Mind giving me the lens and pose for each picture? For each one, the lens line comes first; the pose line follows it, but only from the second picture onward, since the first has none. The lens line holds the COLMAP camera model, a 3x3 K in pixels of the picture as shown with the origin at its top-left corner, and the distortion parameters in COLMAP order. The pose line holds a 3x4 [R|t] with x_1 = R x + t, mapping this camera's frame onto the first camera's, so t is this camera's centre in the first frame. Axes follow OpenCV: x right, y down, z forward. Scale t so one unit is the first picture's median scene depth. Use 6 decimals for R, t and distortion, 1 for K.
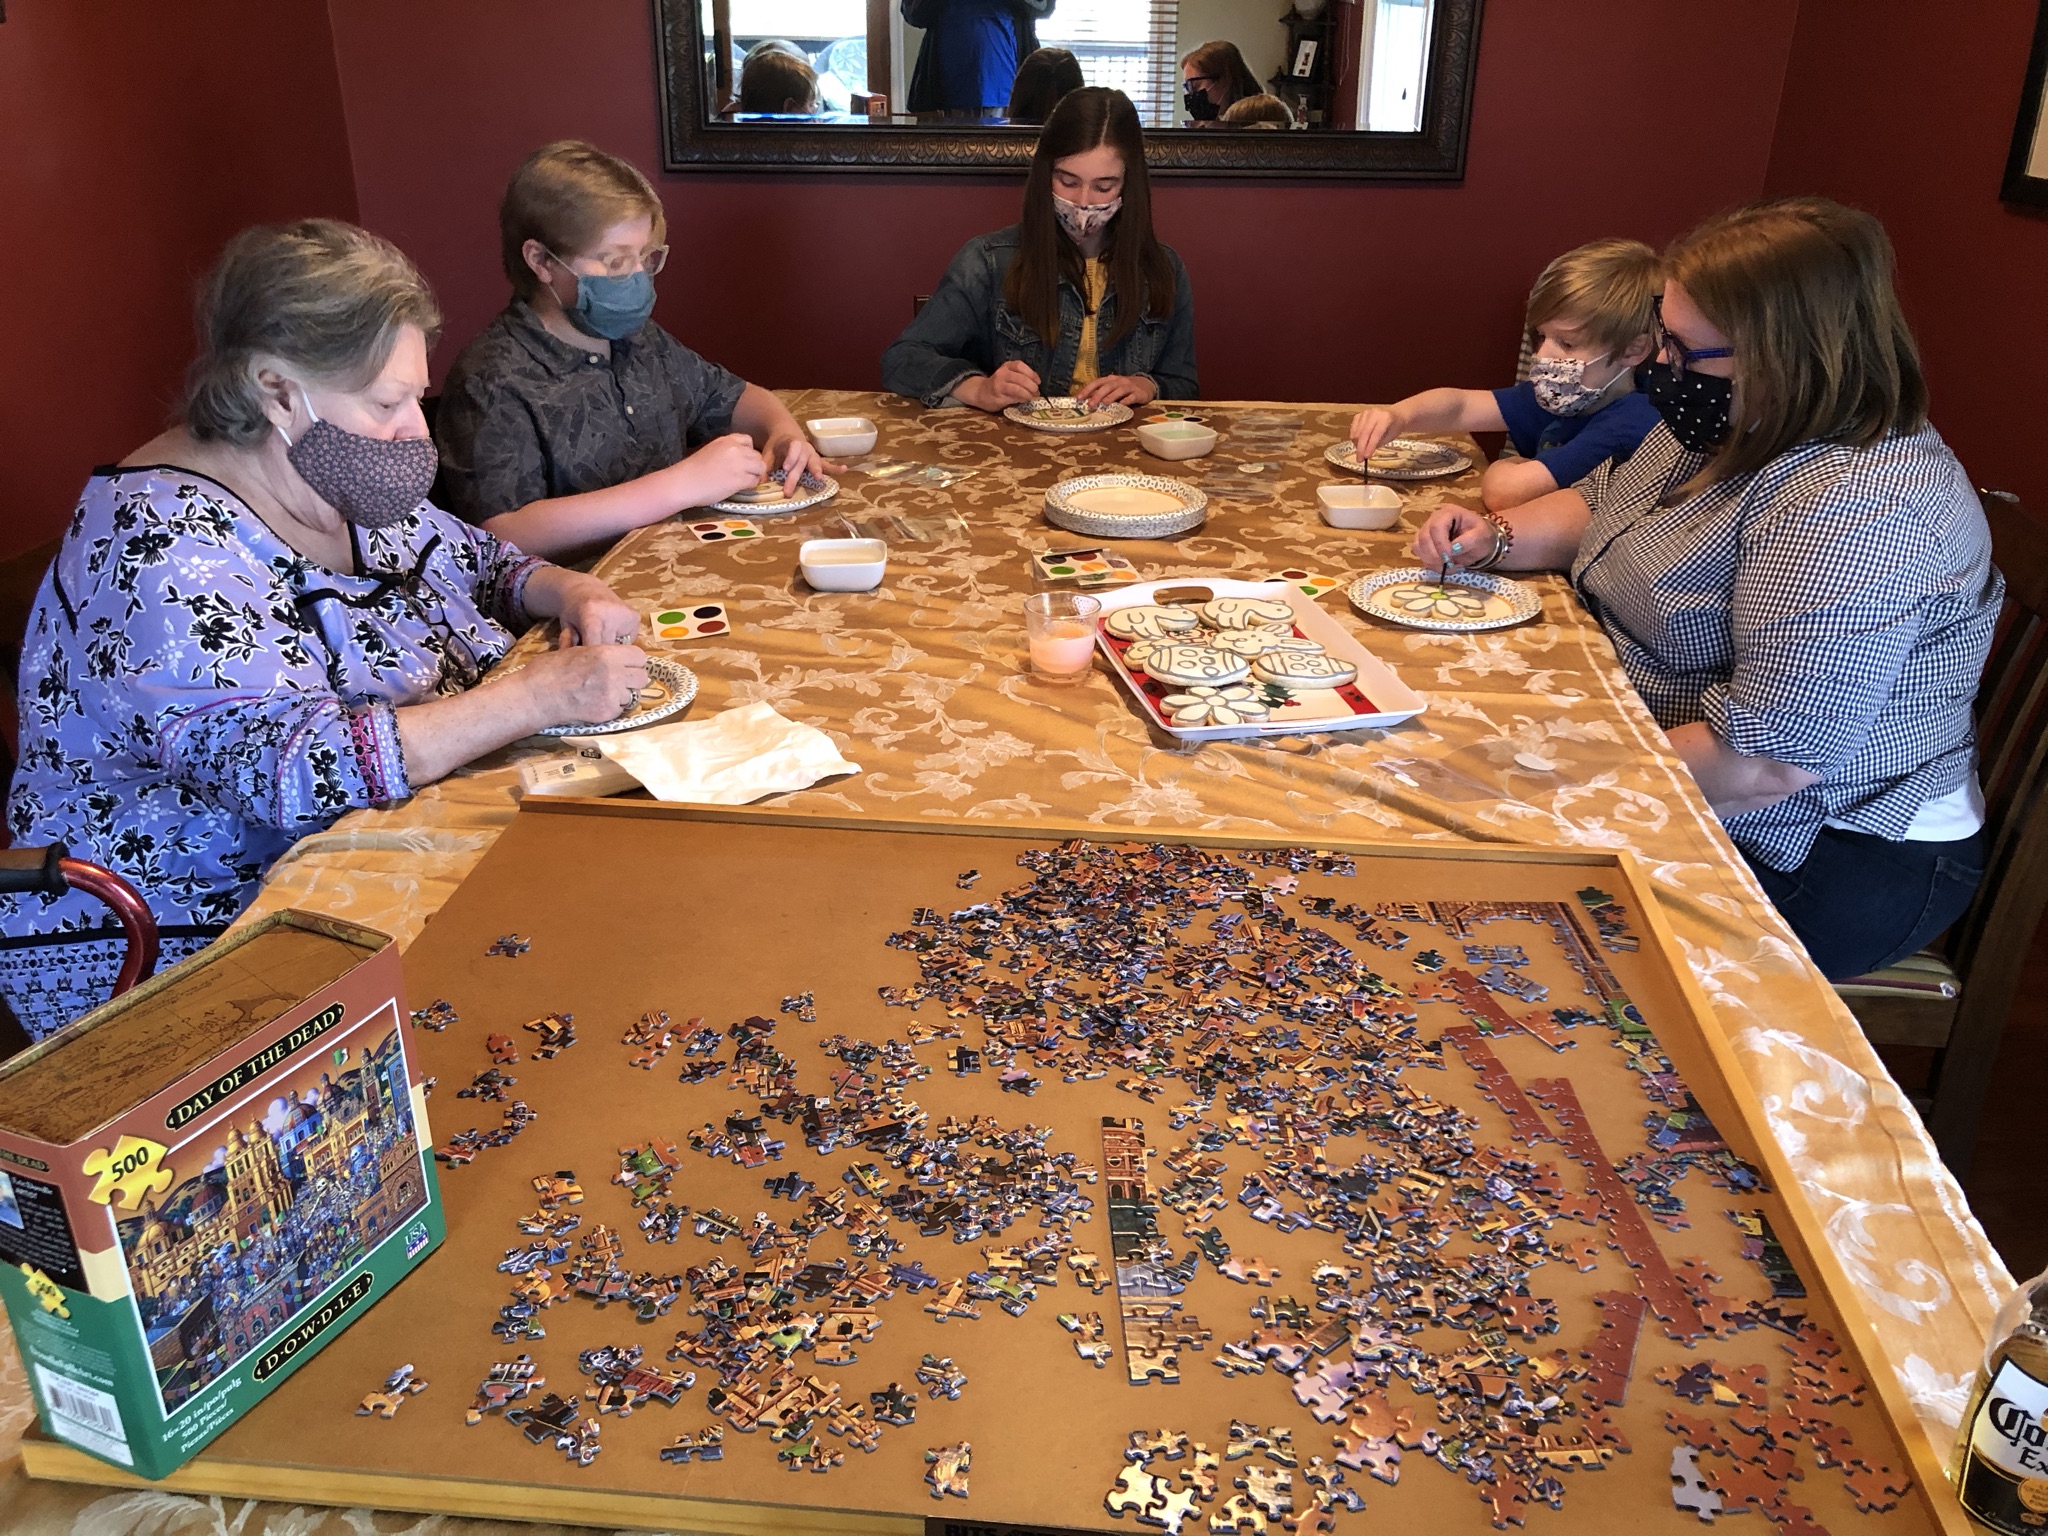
lens RADIAL K [[1615.4, 0, 1024.0], [0, 1615.4, 768.0], [0, 0, 1]] dist [-0.053254, 0.000320]
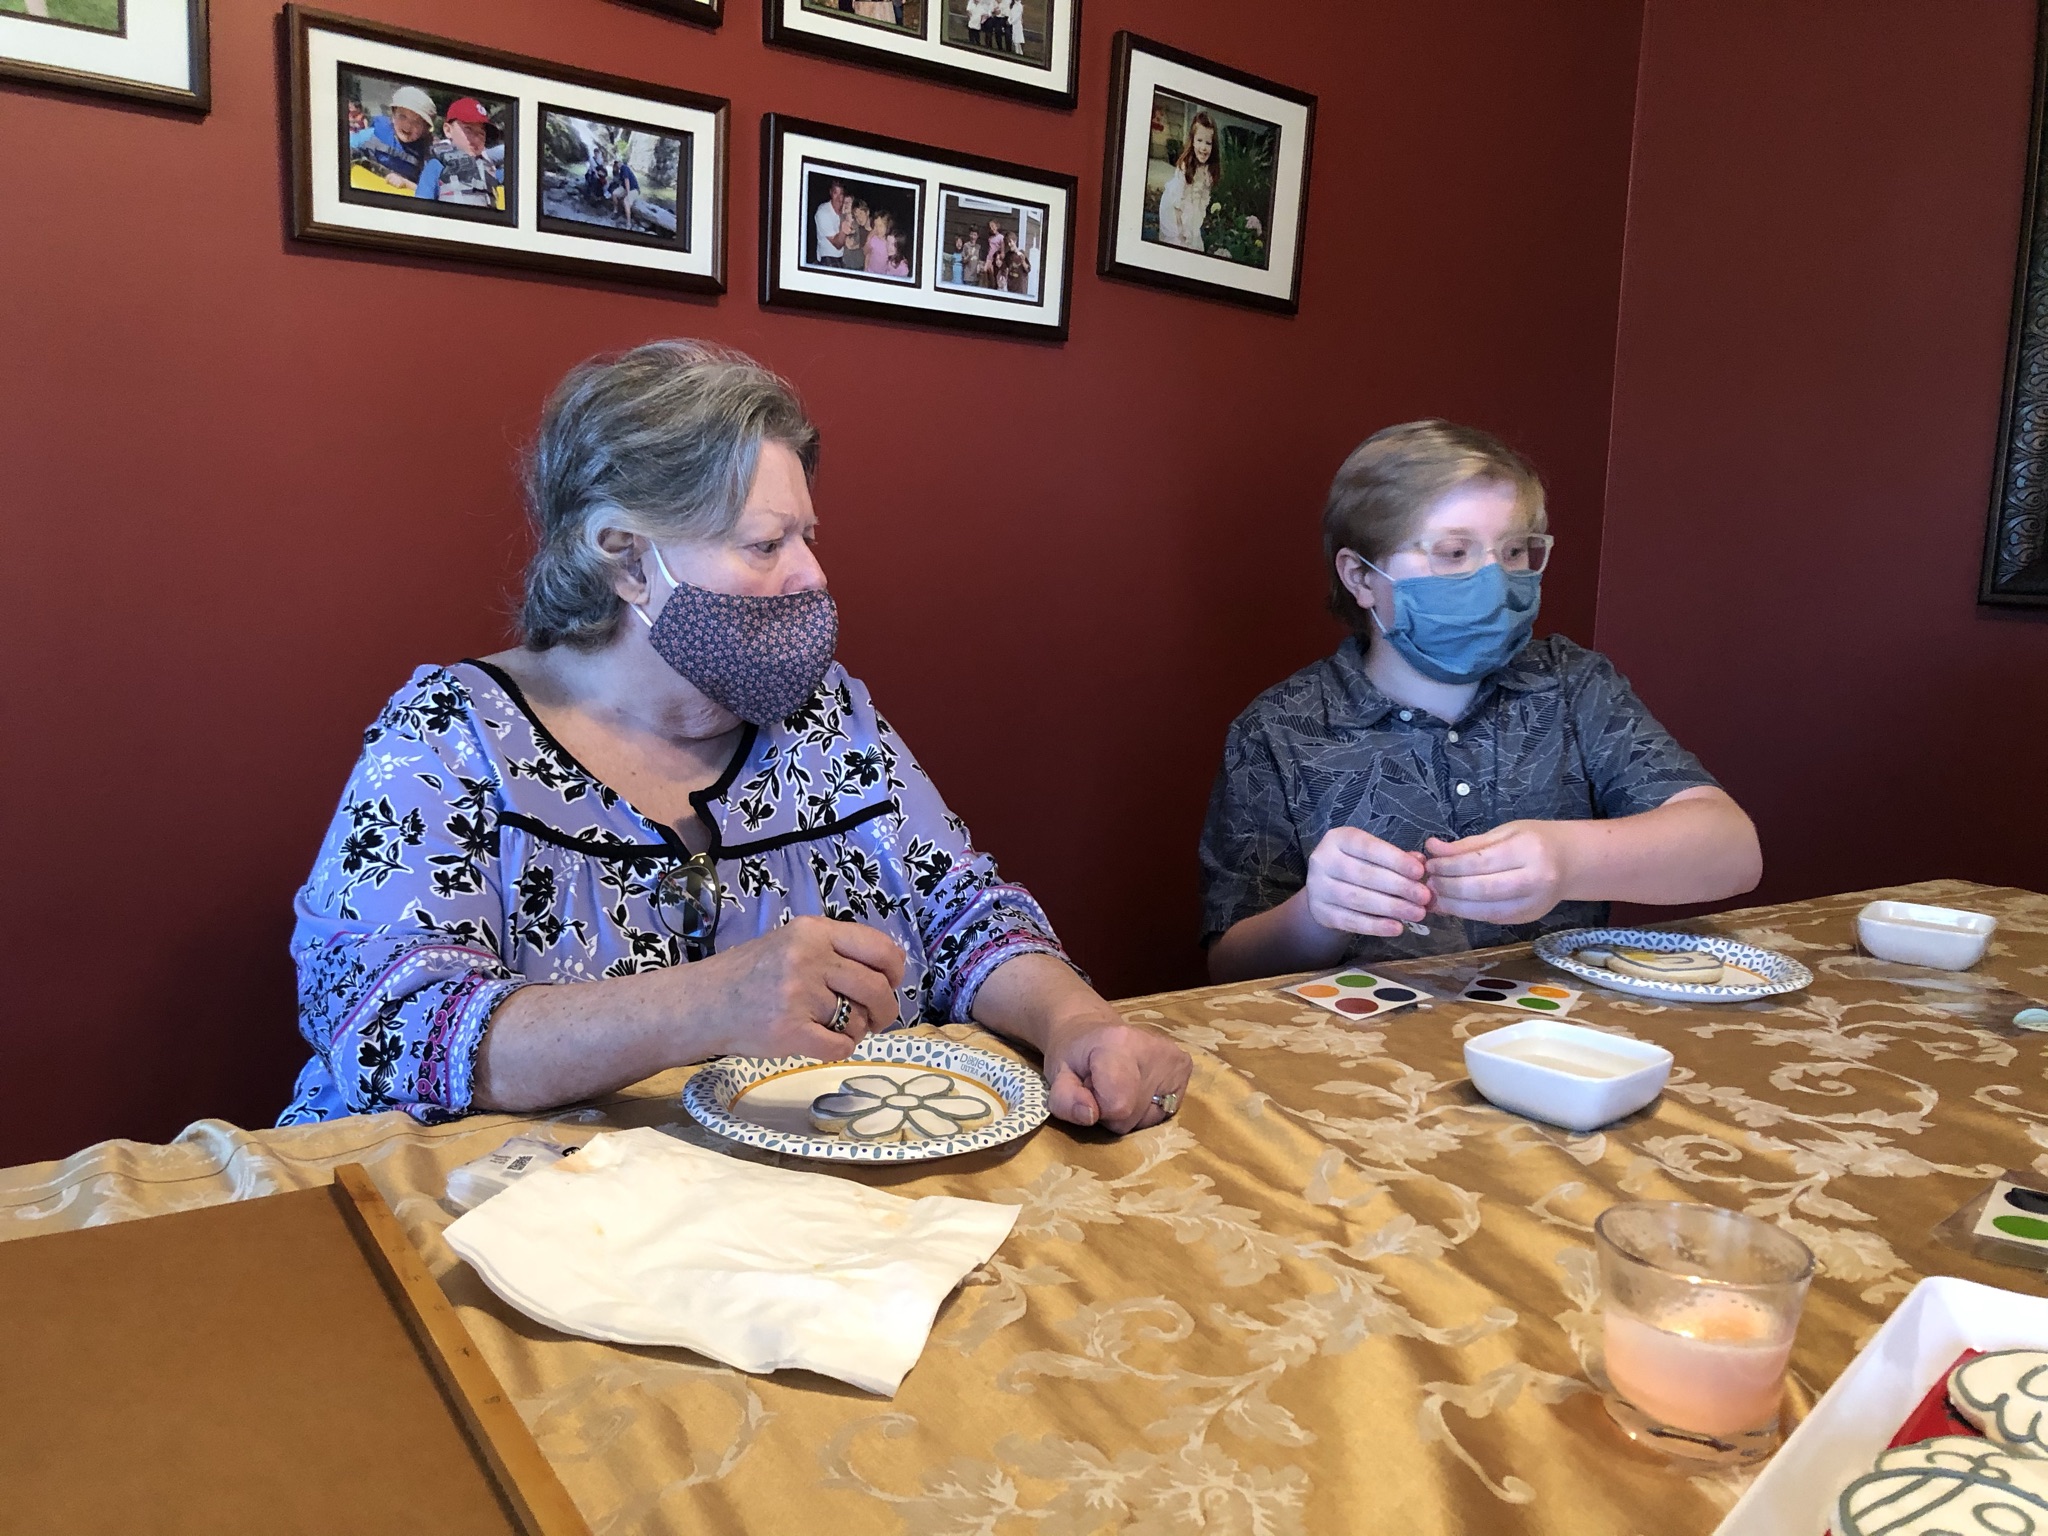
lens RADIAL K [[1615.4, 0, 1024.0], [0, 1615.4, 768.0], [0, 0, 1]] dist [-0.053254, 0.000320]
pose [[0.576246, 0.103424, -0.810706, 0.191277], [-0.371123, 0.916903, -0.146821, -0.077832], [0.728154, 0.385476, 0.566745, 0.558105]]
